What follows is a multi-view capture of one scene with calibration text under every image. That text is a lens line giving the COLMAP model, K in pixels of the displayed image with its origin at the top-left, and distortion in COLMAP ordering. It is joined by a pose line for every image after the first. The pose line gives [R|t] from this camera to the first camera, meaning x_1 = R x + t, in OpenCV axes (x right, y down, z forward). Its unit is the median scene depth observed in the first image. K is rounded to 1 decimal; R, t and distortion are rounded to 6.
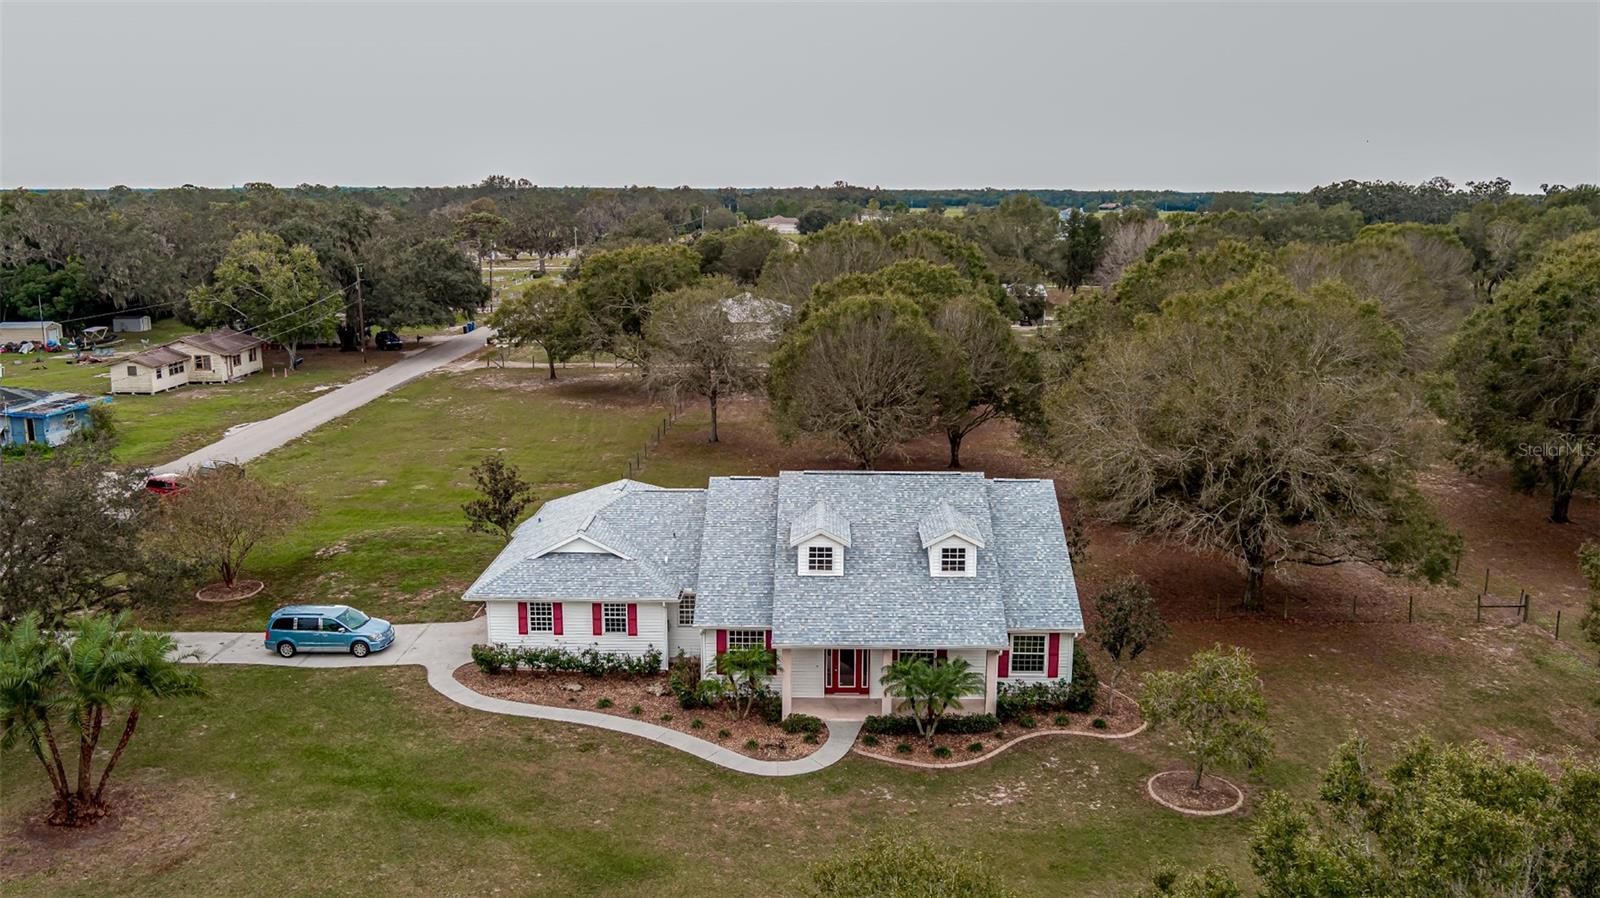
lens RADIAL K [[1320.2, 0, 788.4], [0, 1320.2, 446.3], [0, 0, 1]] dist [-0.044990, -0.002216]
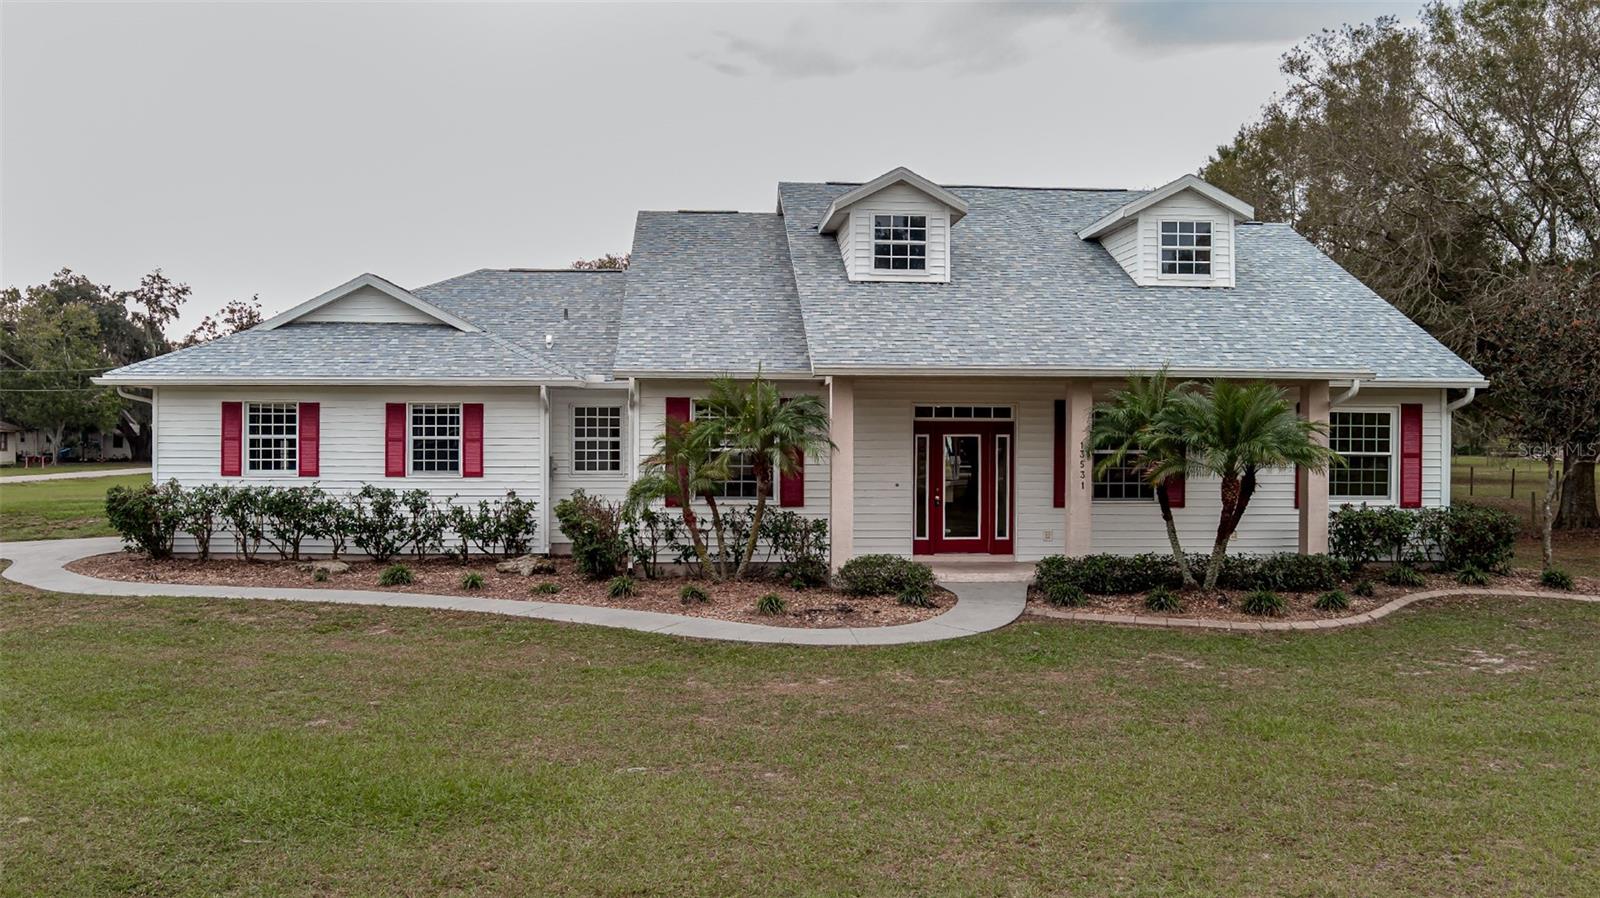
lens RADIAL K [[1320.2, 0, 787.6], [0, 1320.2, 454.5], [0, 0, 1]] dist [-0.044990, -0.002216]
pose [[0.995613, 0.005073, 0.093430, -0.052894], [0.012813, 0.981730, -0.189848, 0.229831], [-0.092686, 0.190212, 0.977358, 0.550579]]
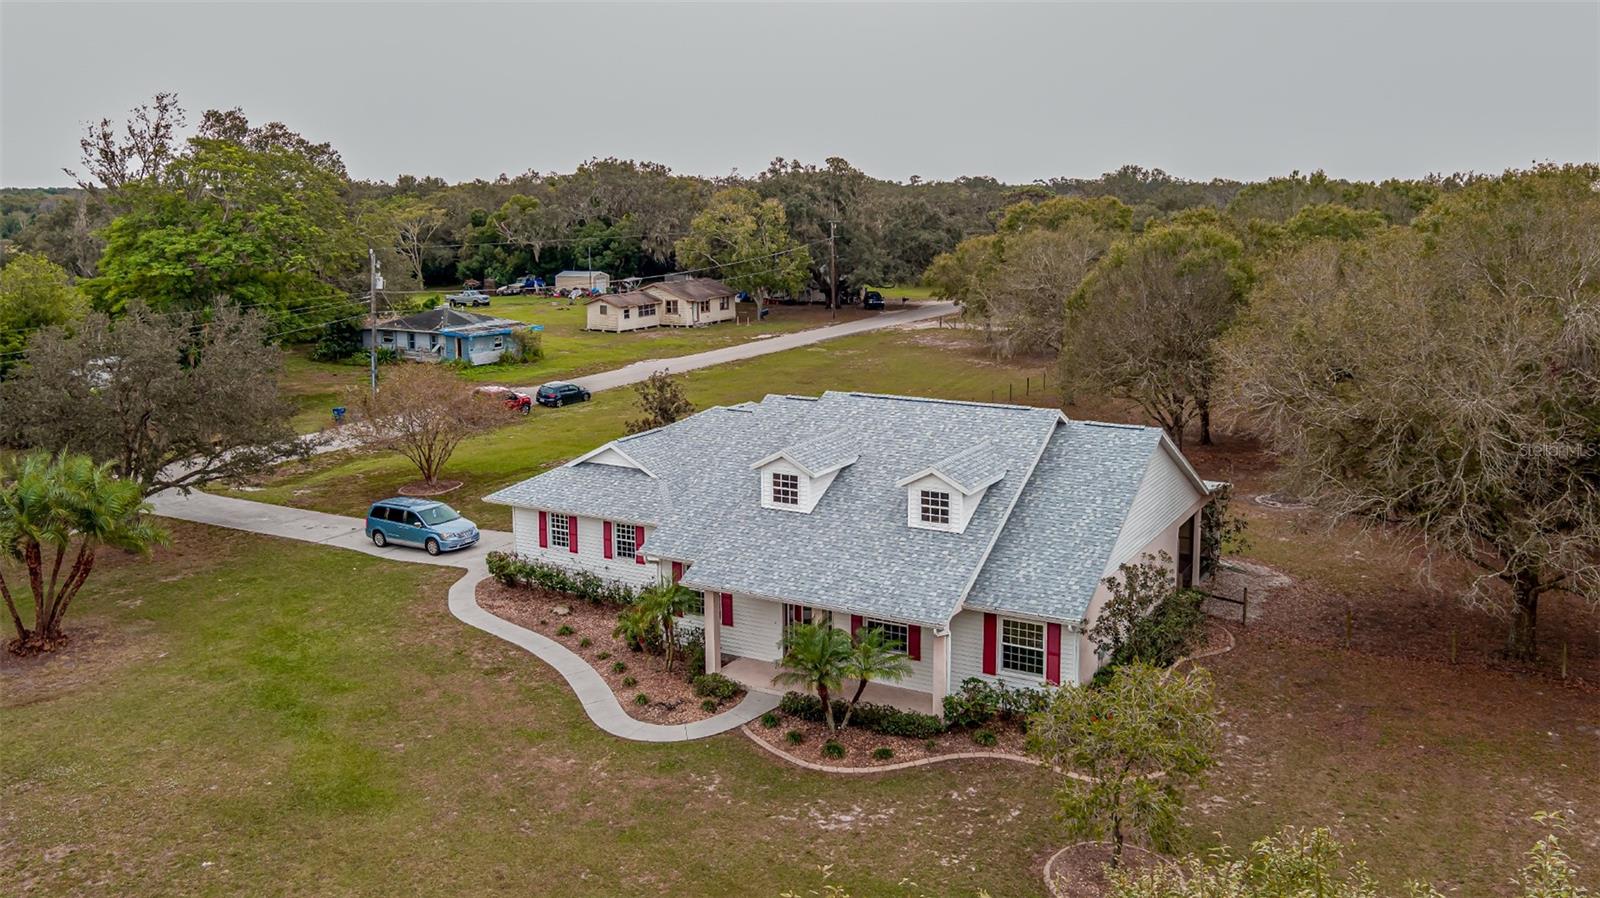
lens RADIAL K [[1320.2, 0, 856.1], [0, 1320.2, 386.4], [0, 0, 1]] dist [-0.044990, -0.002216]
pose [[0.894318, 0.064935, -0.442696, 0.395130], [-0.085737, 0.995949, -0.027117, 0.039262], [0.439142, 0.062206, 0.896262, 0.281464]]
